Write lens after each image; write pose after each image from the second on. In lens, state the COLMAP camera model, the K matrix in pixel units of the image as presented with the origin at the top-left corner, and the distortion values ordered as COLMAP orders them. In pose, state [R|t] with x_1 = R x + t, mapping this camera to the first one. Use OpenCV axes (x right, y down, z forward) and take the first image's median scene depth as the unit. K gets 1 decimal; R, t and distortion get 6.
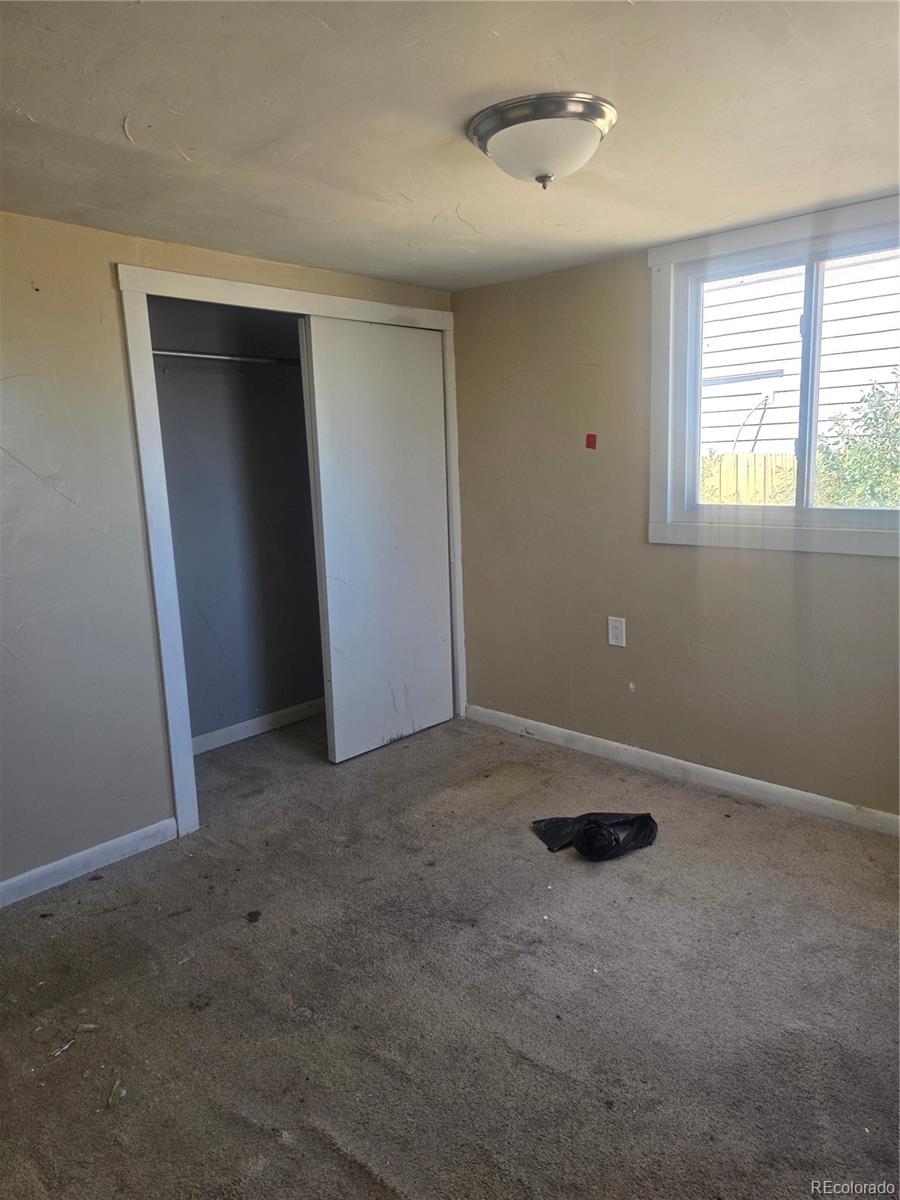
lens RADIAL K [[804.5, 0, 450.0], [0, 804.5, 600.0], [0, 0, 1]] dist [0.085074, -0.084846]
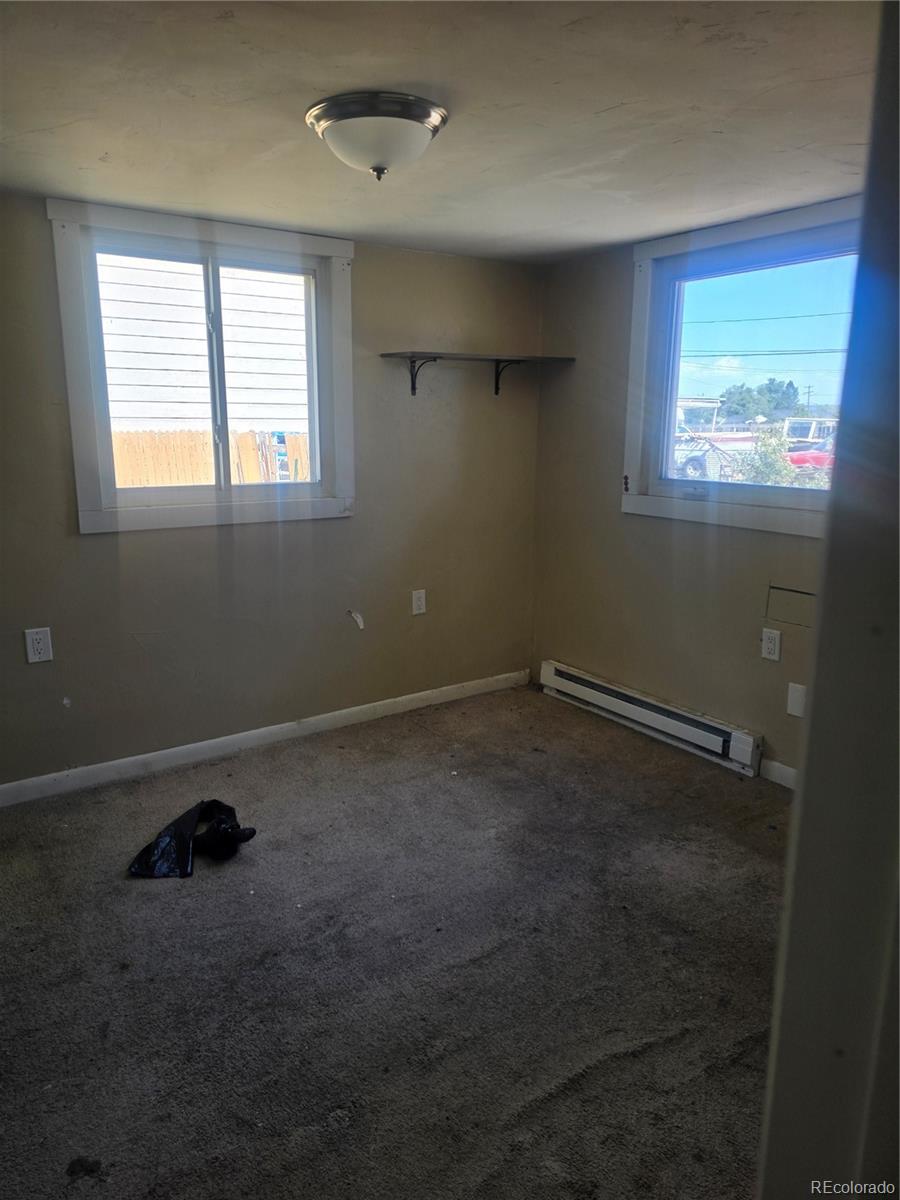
lens RADIAL K [[804.5, 0, 450.0], [0, 804.5, 600.0], [0, 0, 1]] dist [0.085074, -0.084846]
pose [[0.233706, -0.183726, 0.954791, -0.618512], [0.167611, 0.974897, 0.146569, -0.074044], [-0.957752, 0.125780, 0.258634, 0.451688]]
